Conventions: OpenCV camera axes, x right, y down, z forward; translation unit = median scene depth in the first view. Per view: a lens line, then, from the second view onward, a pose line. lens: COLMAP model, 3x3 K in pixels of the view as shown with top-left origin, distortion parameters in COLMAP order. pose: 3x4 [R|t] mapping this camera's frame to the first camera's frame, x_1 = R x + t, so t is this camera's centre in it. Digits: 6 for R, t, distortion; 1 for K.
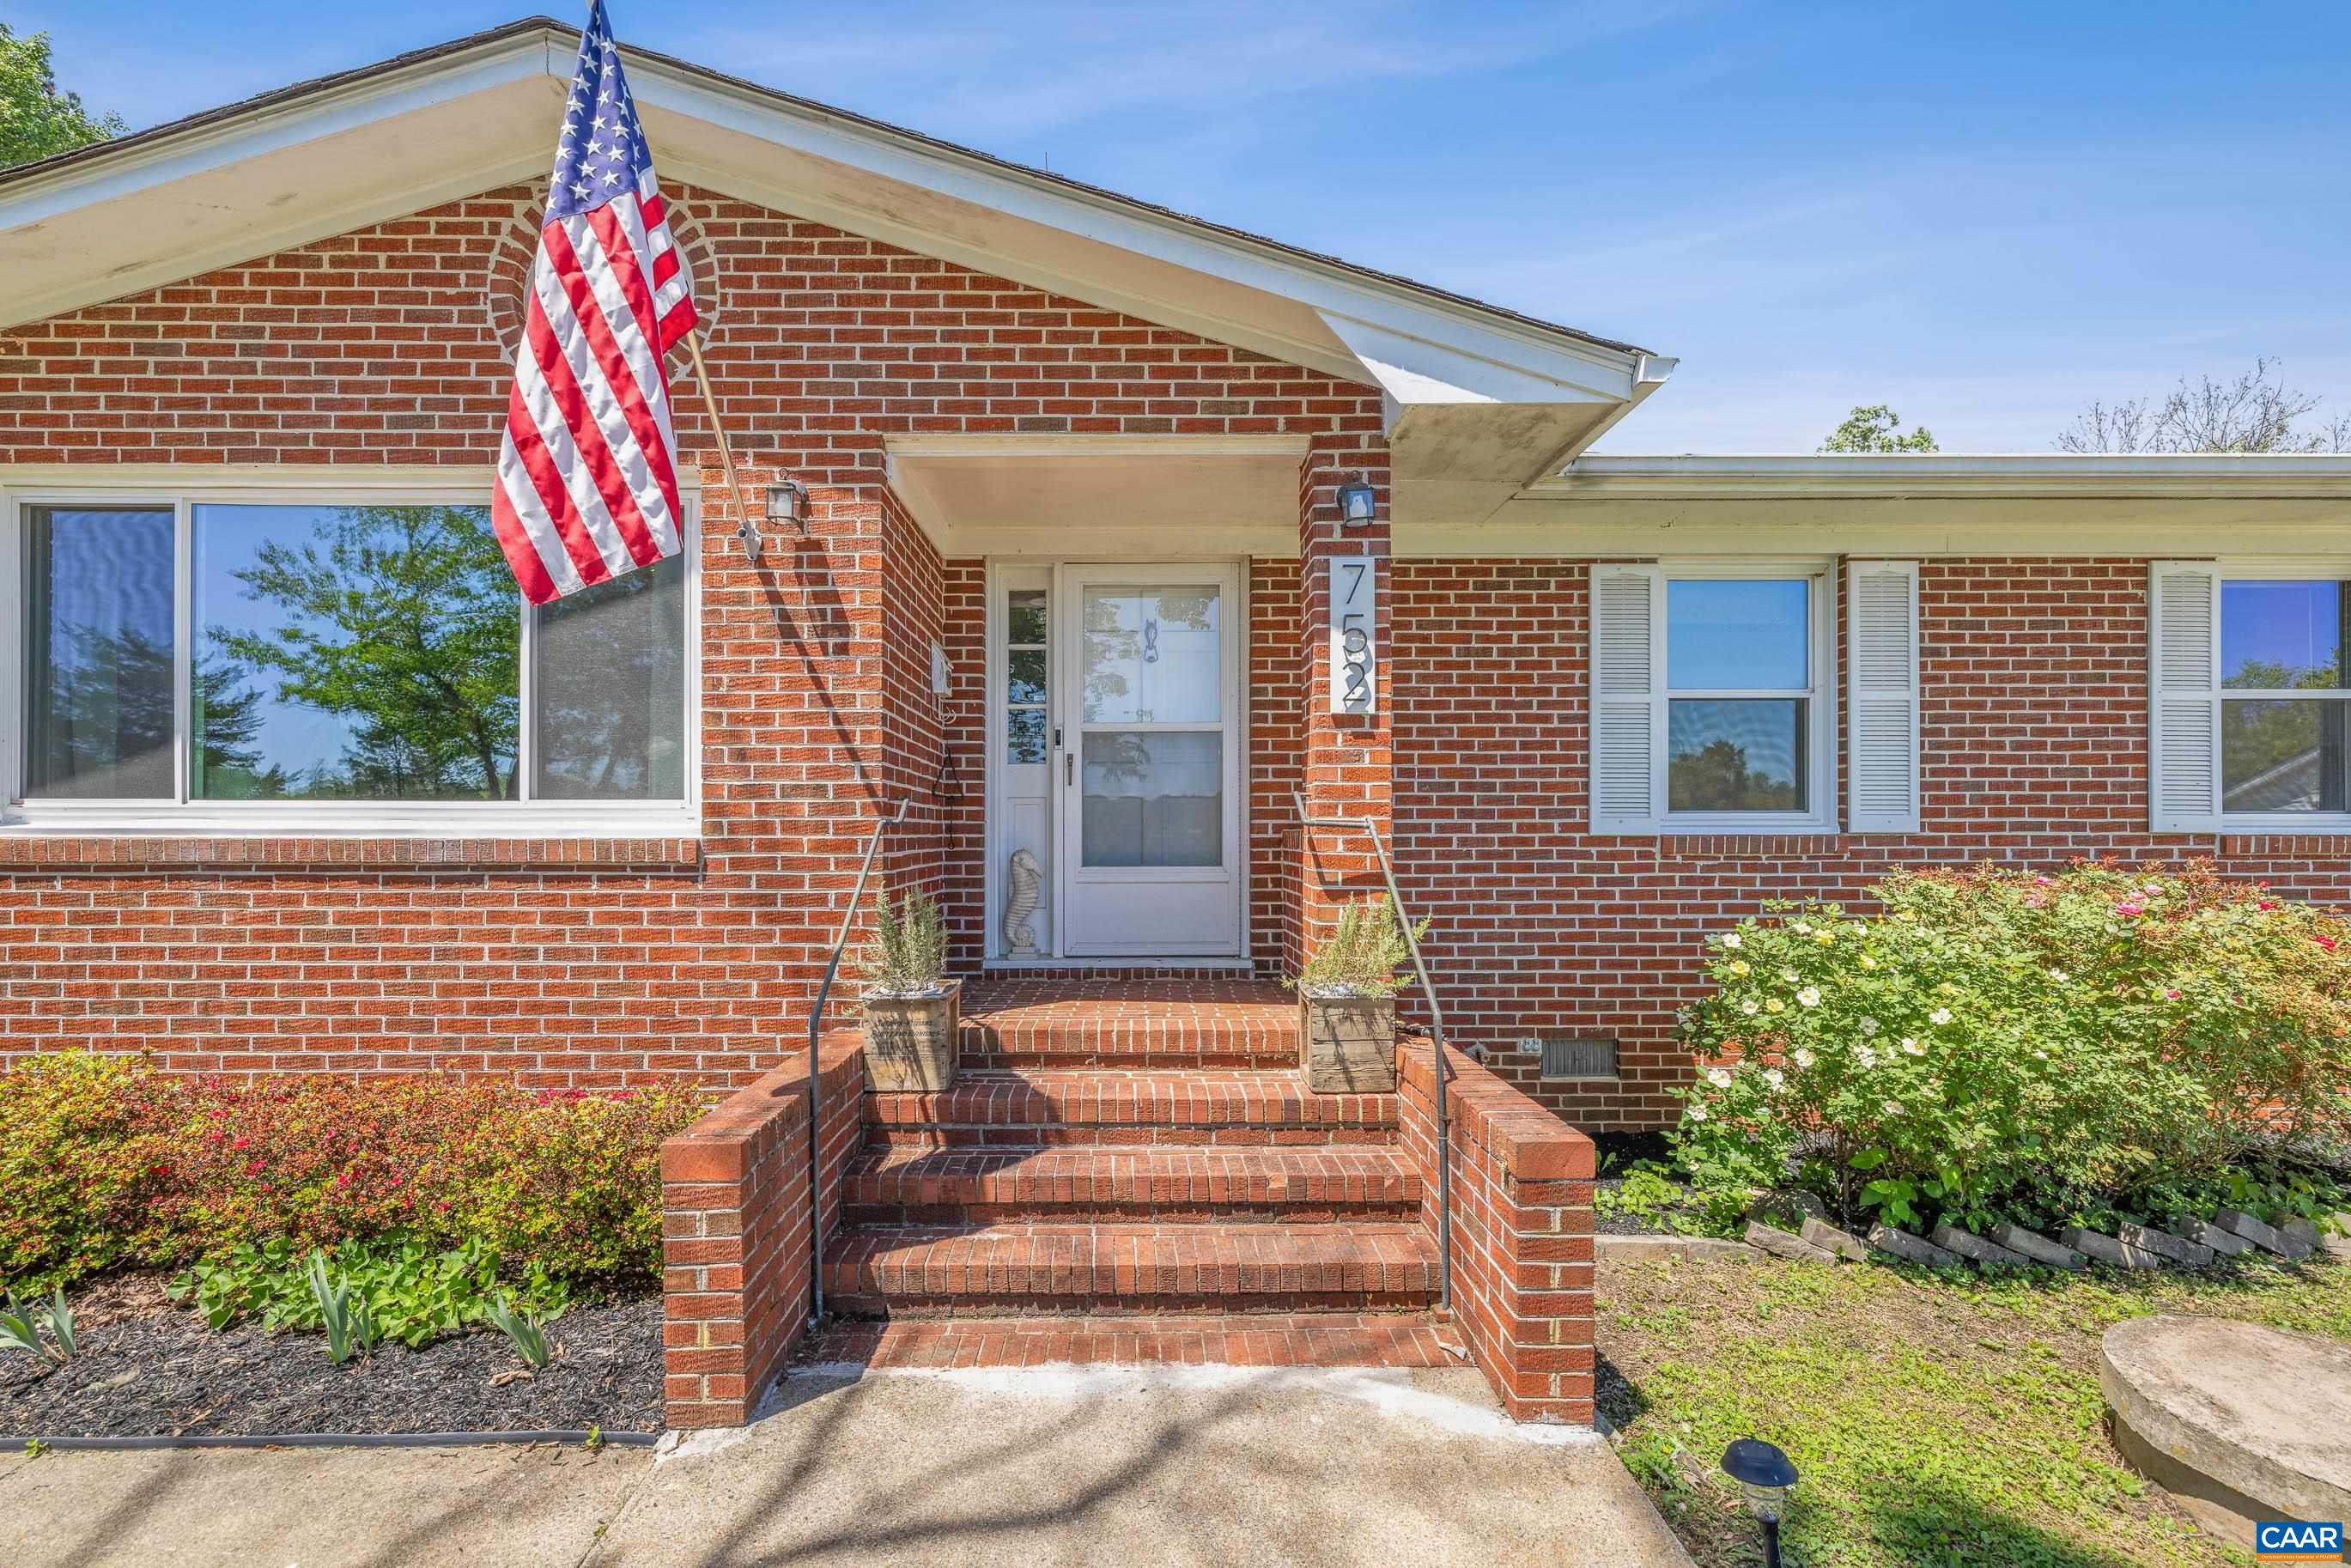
lens RADIAL K [[1050.6, 0, 1171.7], [0, 1050.6, 823.3], [0, 0, 1]] dist [-0.000532, -0.000003]
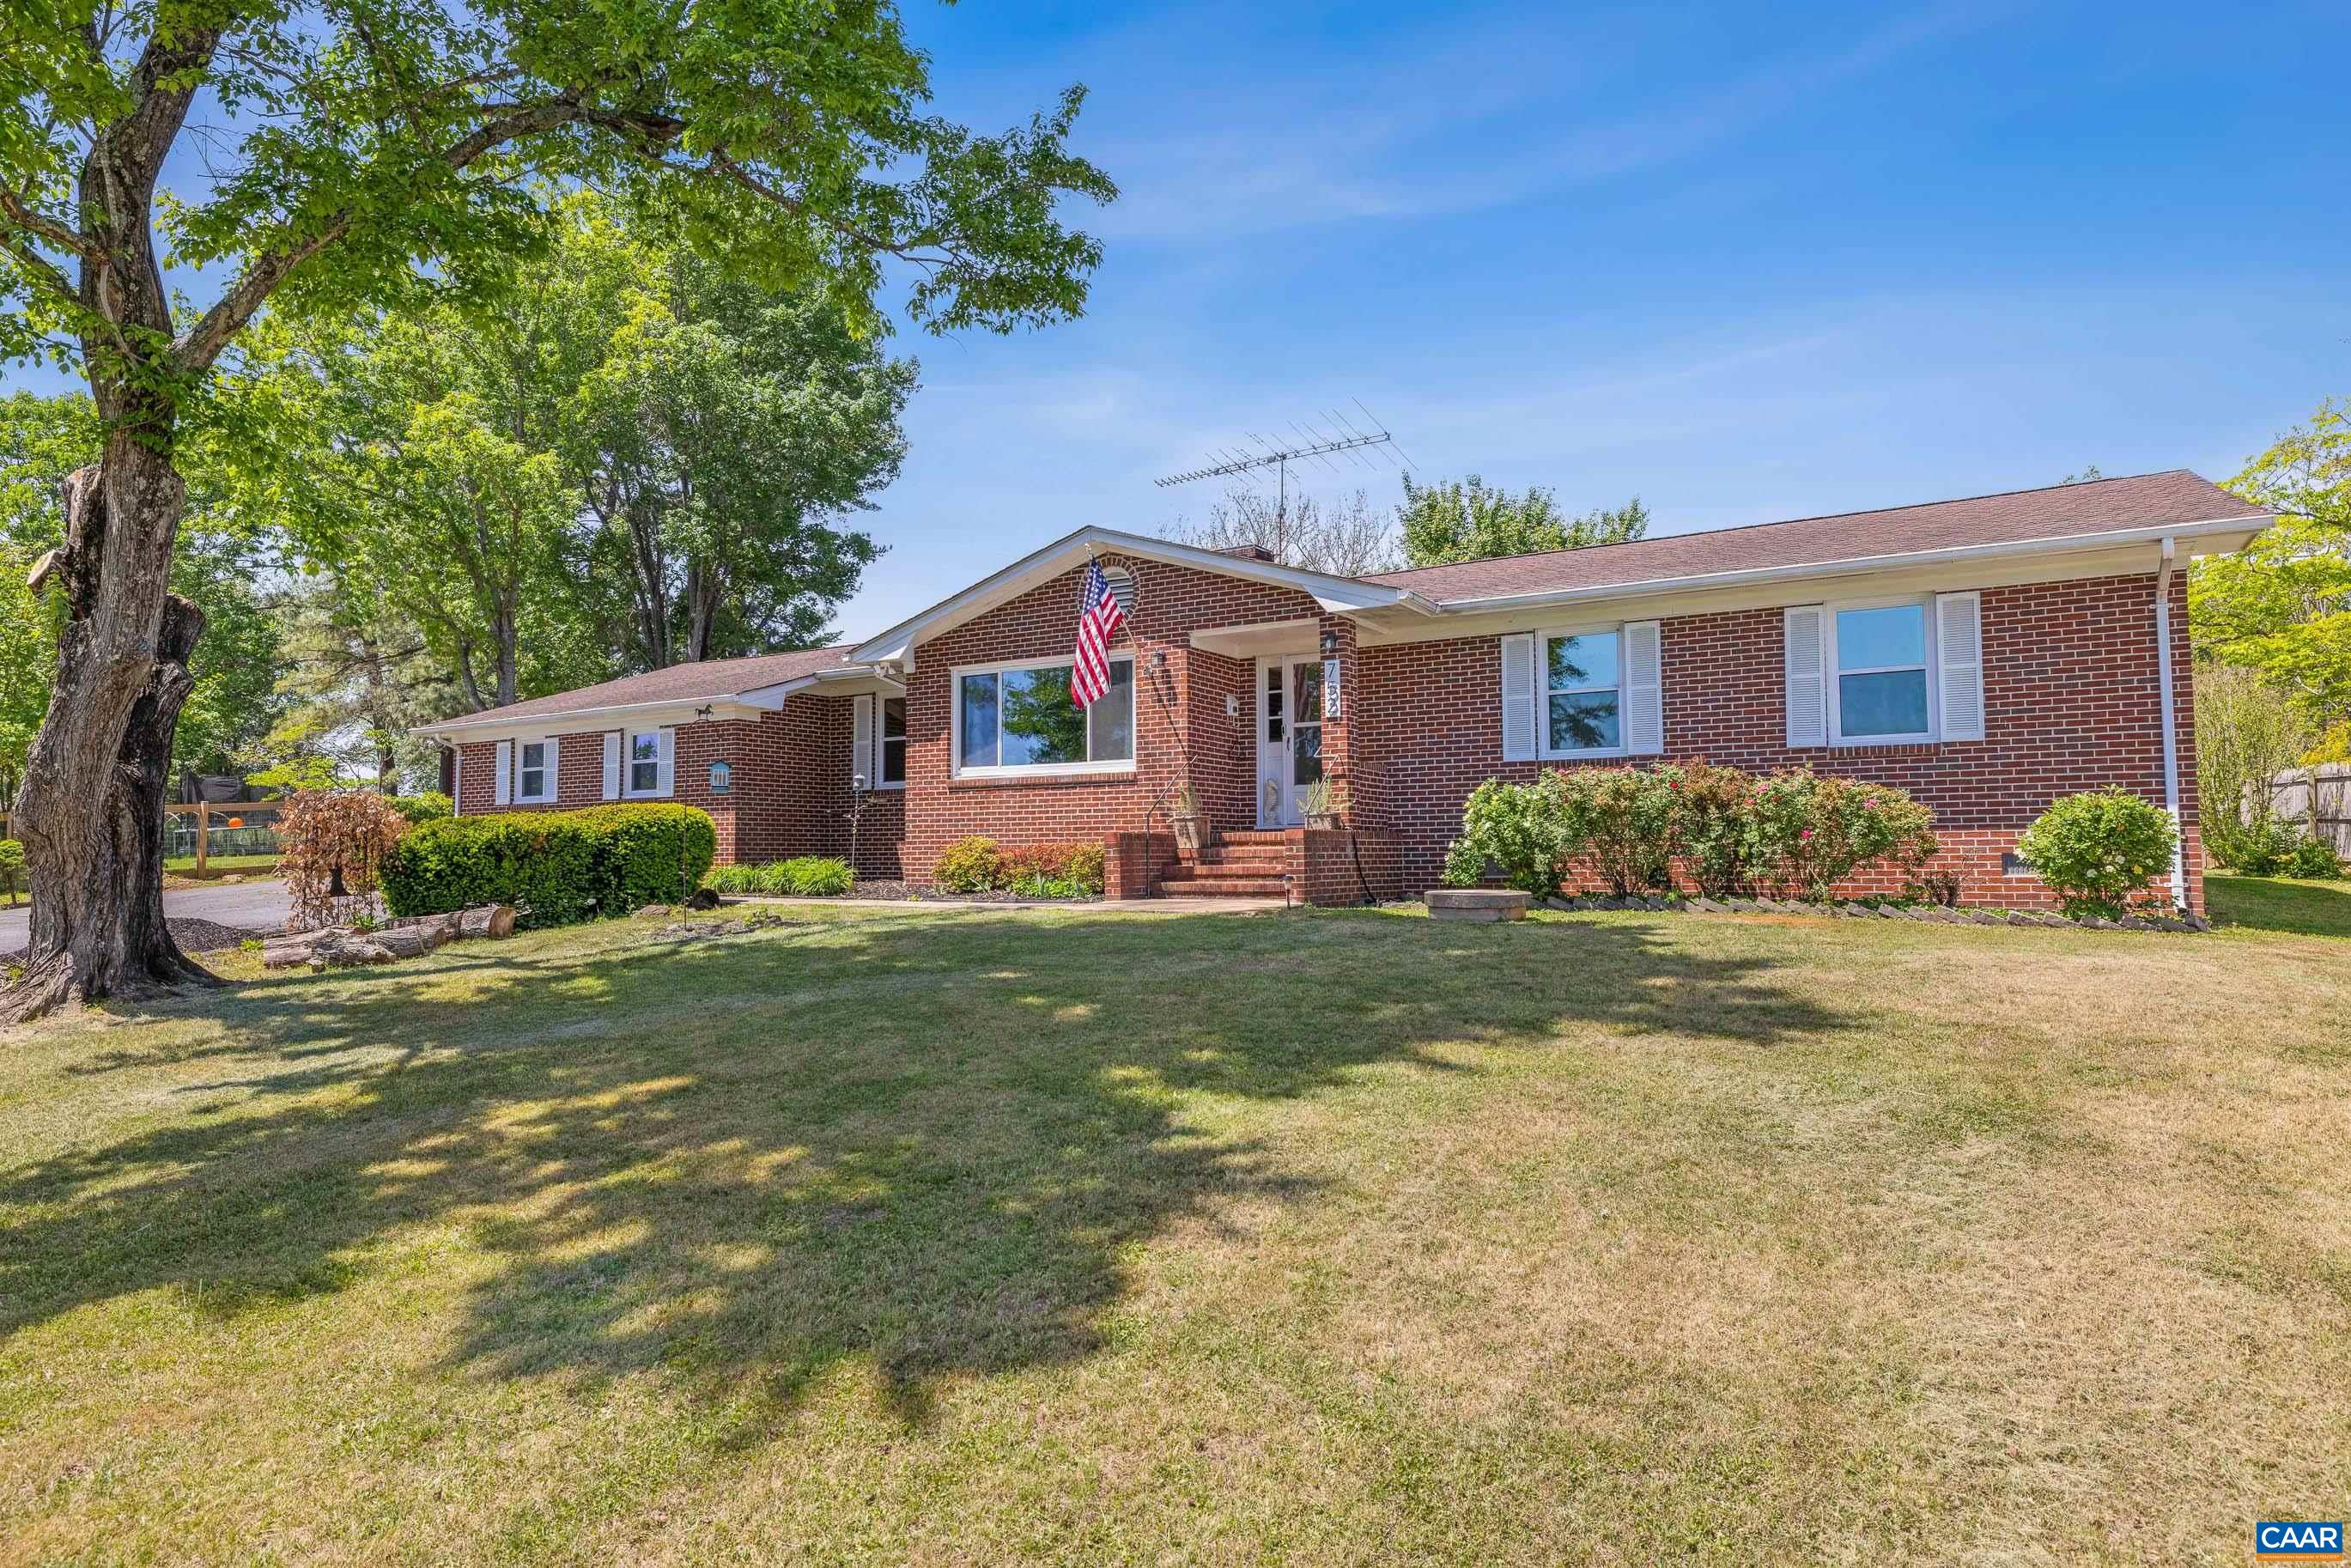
lens RADIAL K [[1311.9, 0, 1175.5], [0, 1311.9, 784.0], [0, 0, 1]] dist [0.000075, 0.000037]
pose [[0.854354, -0.034252, -0.518562, 1.591737], [0.012182, 0.998871, -0.045906, 0.224199], [0.519549, 0.032902, 0.853807, -2.142428]]
